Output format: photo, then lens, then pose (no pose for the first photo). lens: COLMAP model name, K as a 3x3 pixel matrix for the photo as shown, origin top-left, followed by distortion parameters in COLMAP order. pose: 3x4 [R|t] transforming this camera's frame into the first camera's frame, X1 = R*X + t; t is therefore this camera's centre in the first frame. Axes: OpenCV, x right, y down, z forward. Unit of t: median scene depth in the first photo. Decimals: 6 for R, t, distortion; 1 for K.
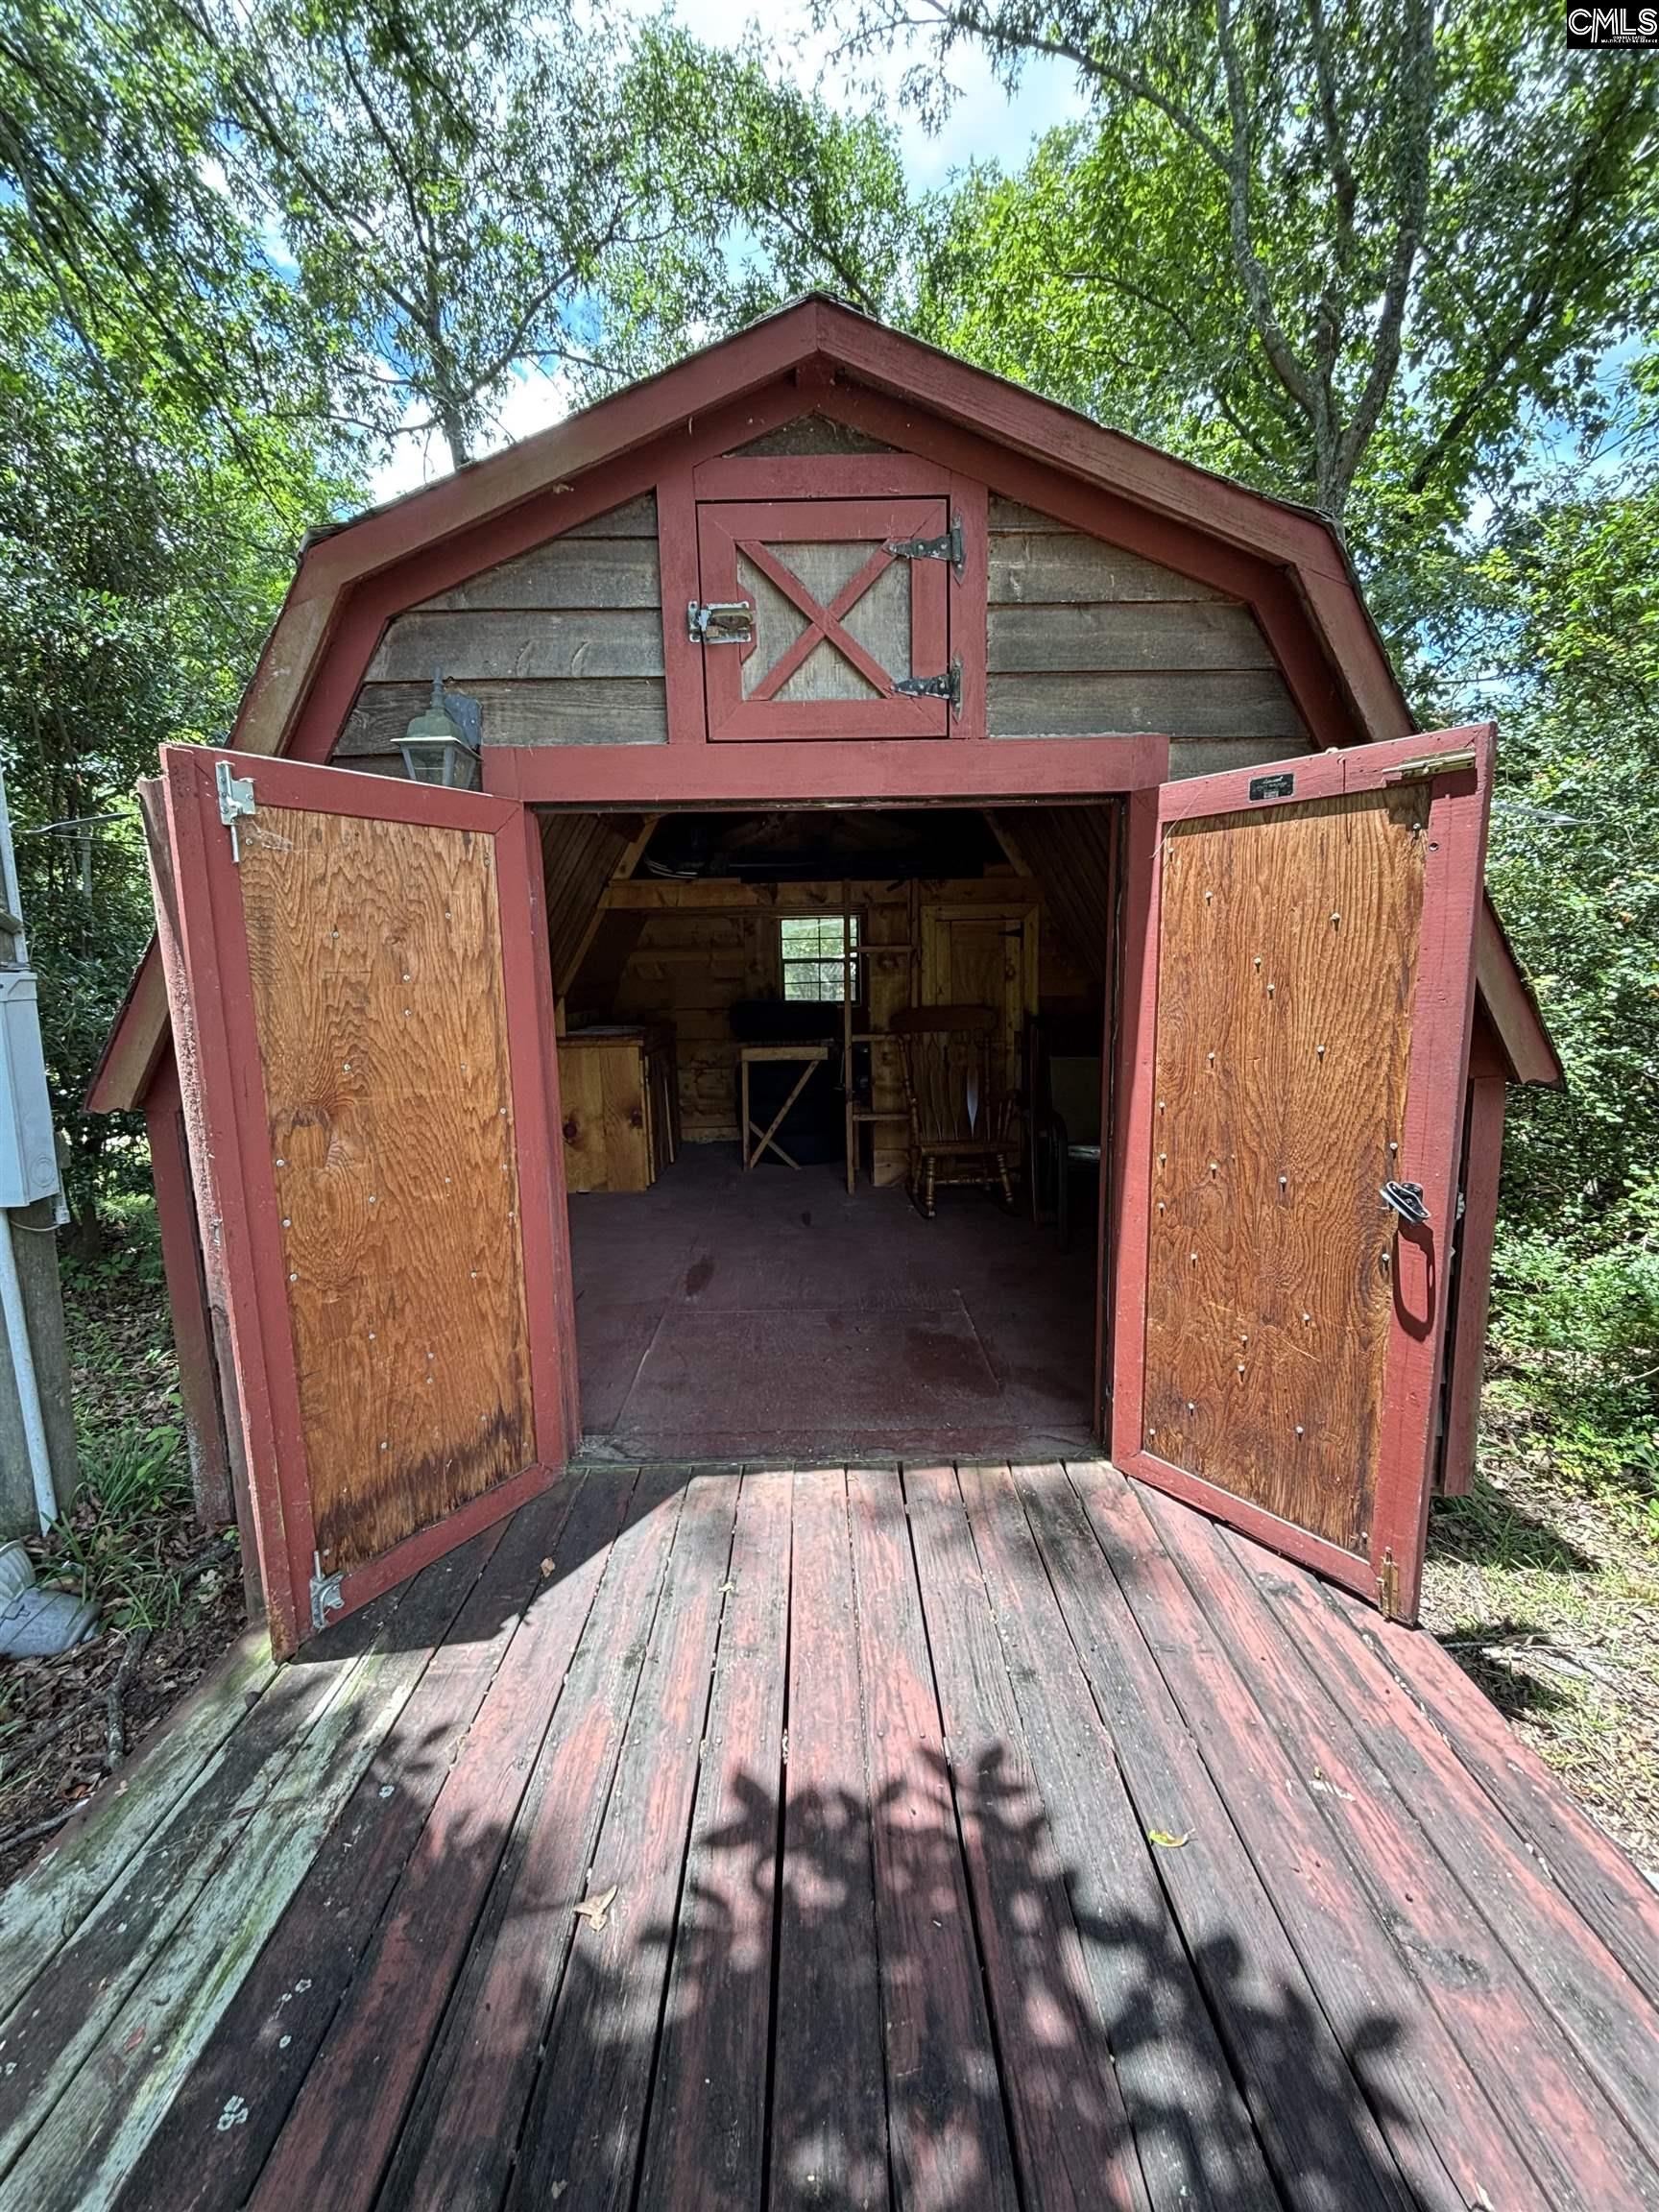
lens RADIAL K [[886.4, 0, 824.6], [0, 886.4, 1096.3], [0, 0, 1]] dist [0.000545, -0.000087]
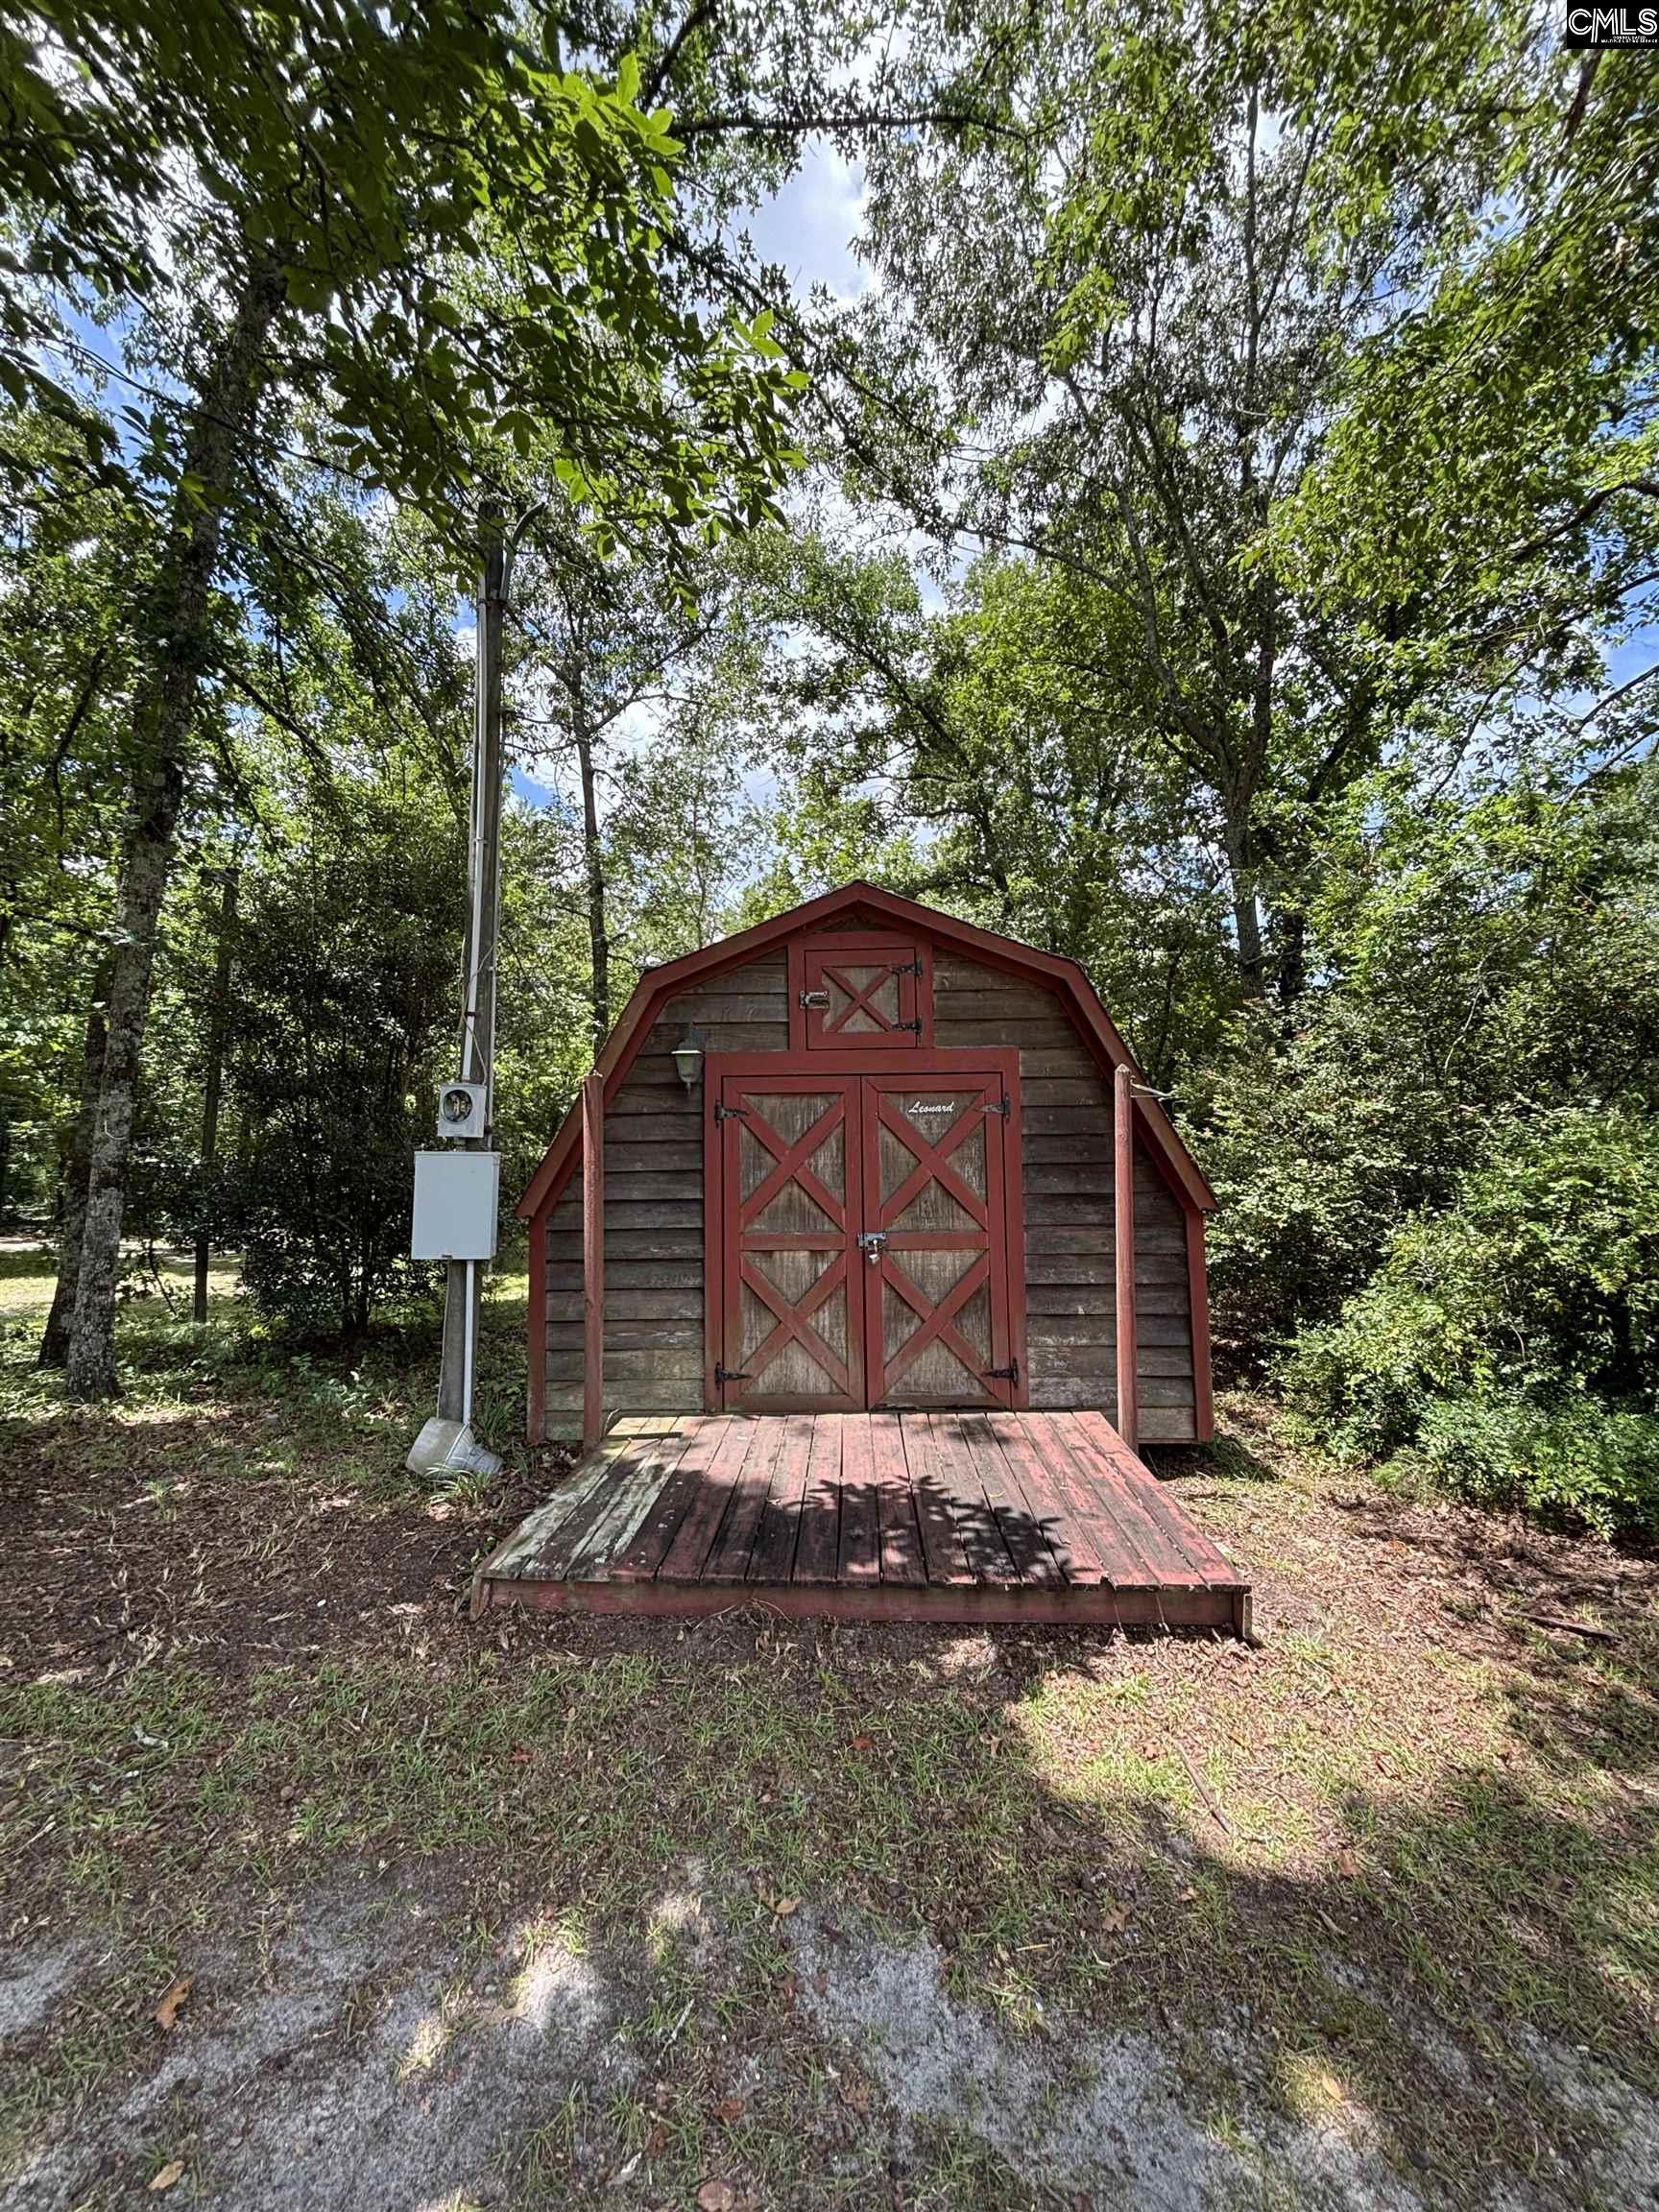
lens RADIAL K [[886.4, 0, 824.6], [0, 886.4, 1096.3], [0, 0, 1]] dist [0.000545, -0.000087]
pose [[0.999006, 0.001582, -0.044537, 0.014023], [-0.010822, 0.978068, -0.208002, 0.250568], [0.043231, 0.208277, 0.977114, -1.664783]]
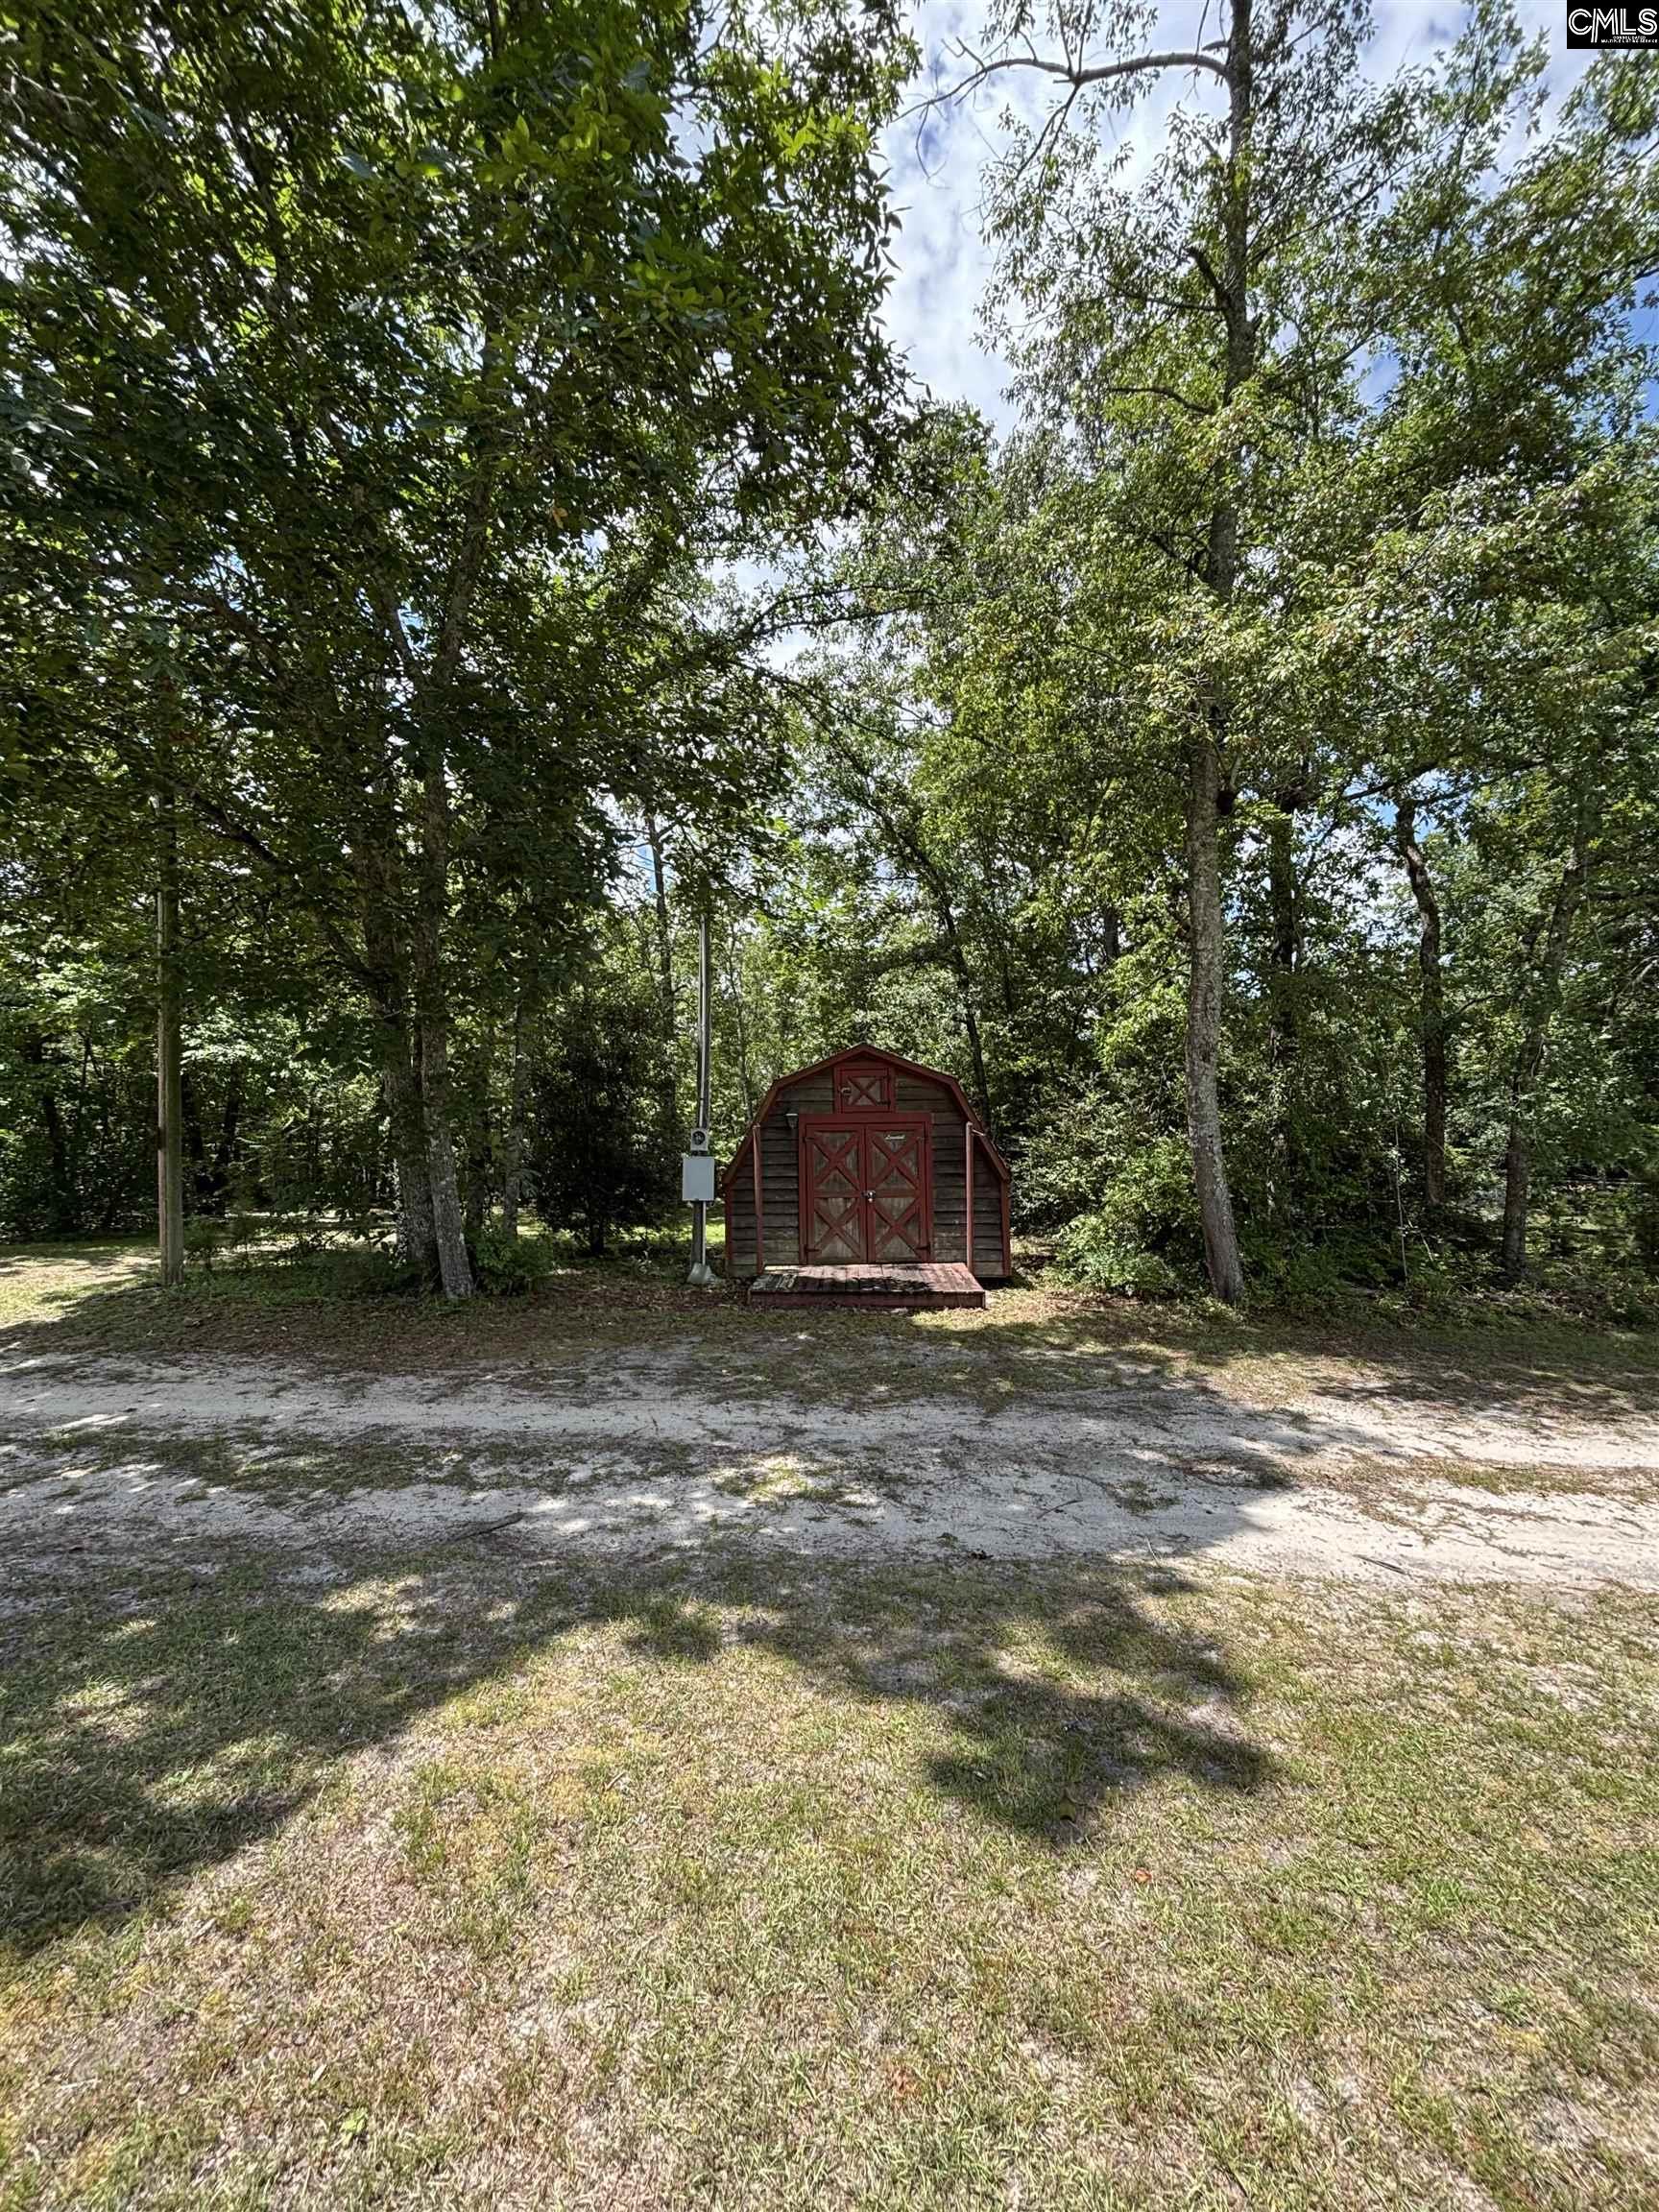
lens RADIAL K [[886.4, 0, 824.6], [0, 886.4, 1096.3], [0, 0, 1]] dist [0.000545, -0.000087]
pose [[0.999127, -0.000100, -0.041784, -0.025477], [-0.007797, 0.981986, -0.188792, 0.707114], [0.041050, 0.188953, 0.981128, -5.992124]]
